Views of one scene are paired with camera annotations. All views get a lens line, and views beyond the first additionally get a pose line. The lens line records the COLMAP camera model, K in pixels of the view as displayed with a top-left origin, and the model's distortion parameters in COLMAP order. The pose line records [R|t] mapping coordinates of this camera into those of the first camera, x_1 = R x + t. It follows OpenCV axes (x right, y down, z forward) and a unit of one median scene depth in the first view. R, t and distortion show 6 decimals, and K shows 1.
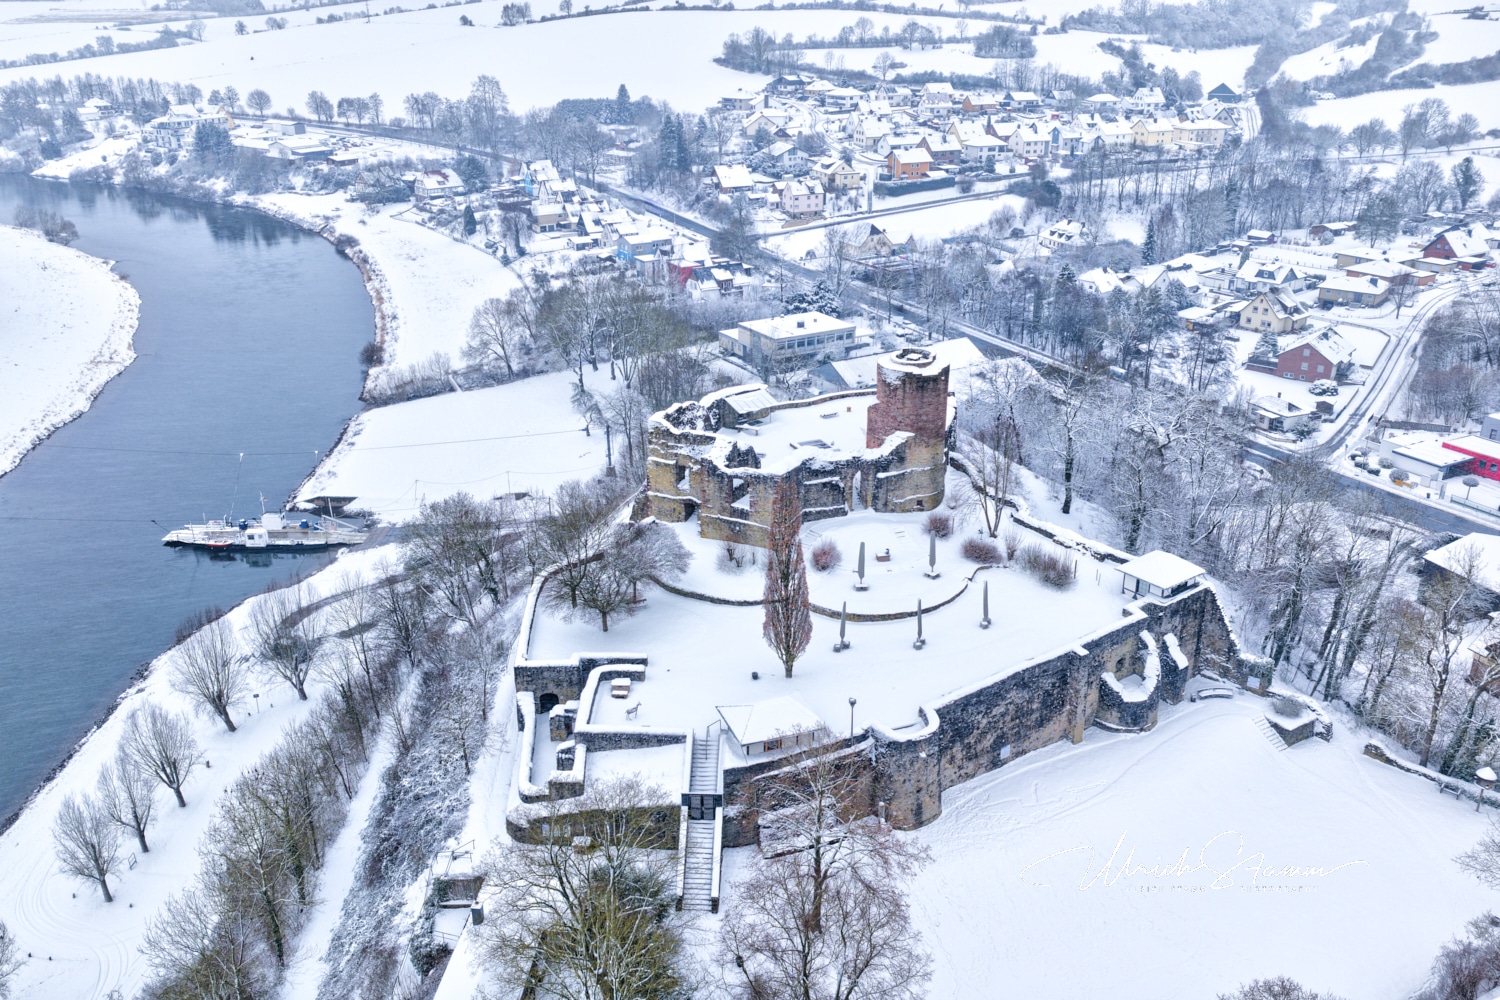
lens RADIAL K [[1230.7, 0, 744.4], [0, 1230.7, 503.0], [0, 0, 1]] dist [-0.004282, 0.029823]
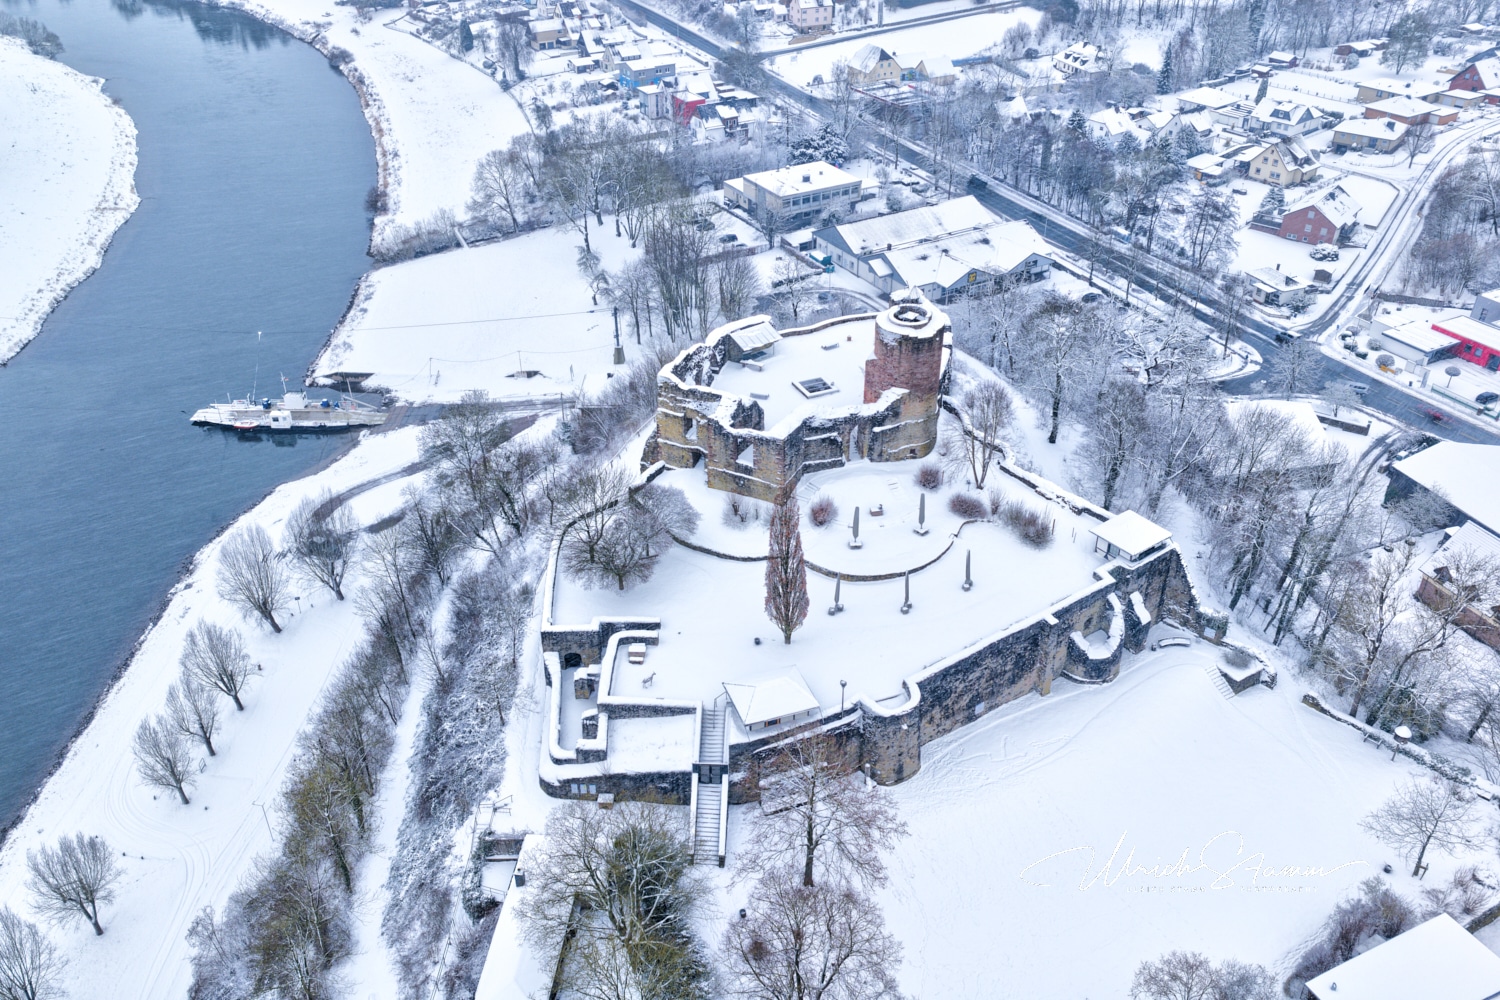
lens RADIAL K [[1230.7, 0, 742.9], [0, 1230.7, 499.0], [0, 0, 1]] dist [-0.004282, 0.029823]
pose [[0.999983, 0.004101, -0.004249, -0.000129], [-0.003285, 0.984214, 0.176954, -0.120513], [0.004907, -0.176937, 0.984210, -0.047897]]
